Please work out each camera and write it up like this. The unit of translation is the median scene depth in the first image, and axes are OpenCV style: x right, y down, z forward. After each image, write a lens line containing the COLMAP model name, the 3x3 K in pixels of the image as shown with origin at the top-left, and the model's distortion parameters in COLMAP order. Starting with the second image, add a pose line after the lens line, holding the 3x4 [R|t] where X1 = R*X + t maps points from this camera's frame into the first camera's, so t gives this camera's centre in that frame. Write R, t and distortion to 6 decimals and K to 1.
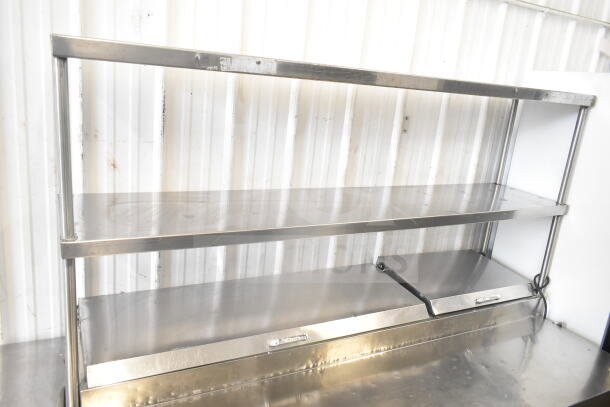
lens RADIAL K [[480.7, 0, 317.4], [0, 480.7, 203.0], [0, 0, 1]] dist [-0.007573, 0.001032]
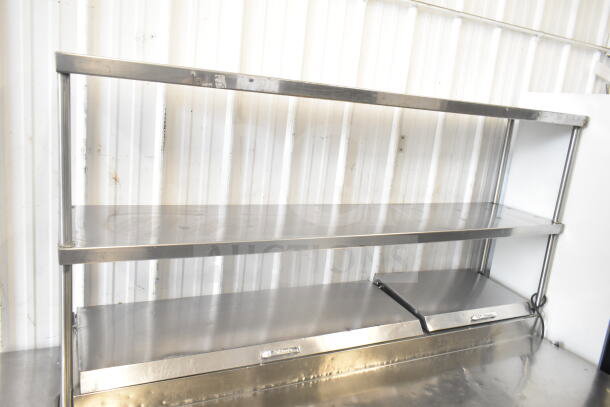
lens RADIAL K [[480.7, 0, 317.4], [0, 480.7, 203.0], [0, 0, 1]] dist [-0.007573, 0.001032]
pose [[0.999752, 0.009685, -0.020060, 0.028352], [-0.010664, 0.998728, -0.049283, 0.017171], [0.019557, 0.049485, 0.998583, -0.020858]]
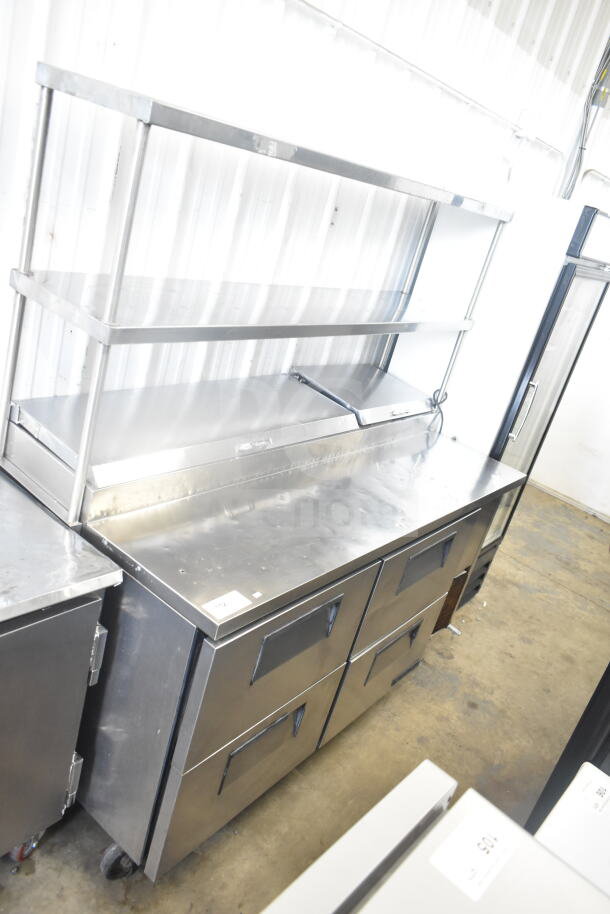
lens RADIAL K [[720.2, 0, 327.4], [0, 720.2, 456.0], [0, 0, 1]] dist [-0.007573, 0.001032]
pose [[0.899056, -0.021951, 0.437283, -0.467390], [-0.067467, 0.979868, 0.187902, 0.022489], [-0.432604, -0.198437, 0.879475, -0.276899]]
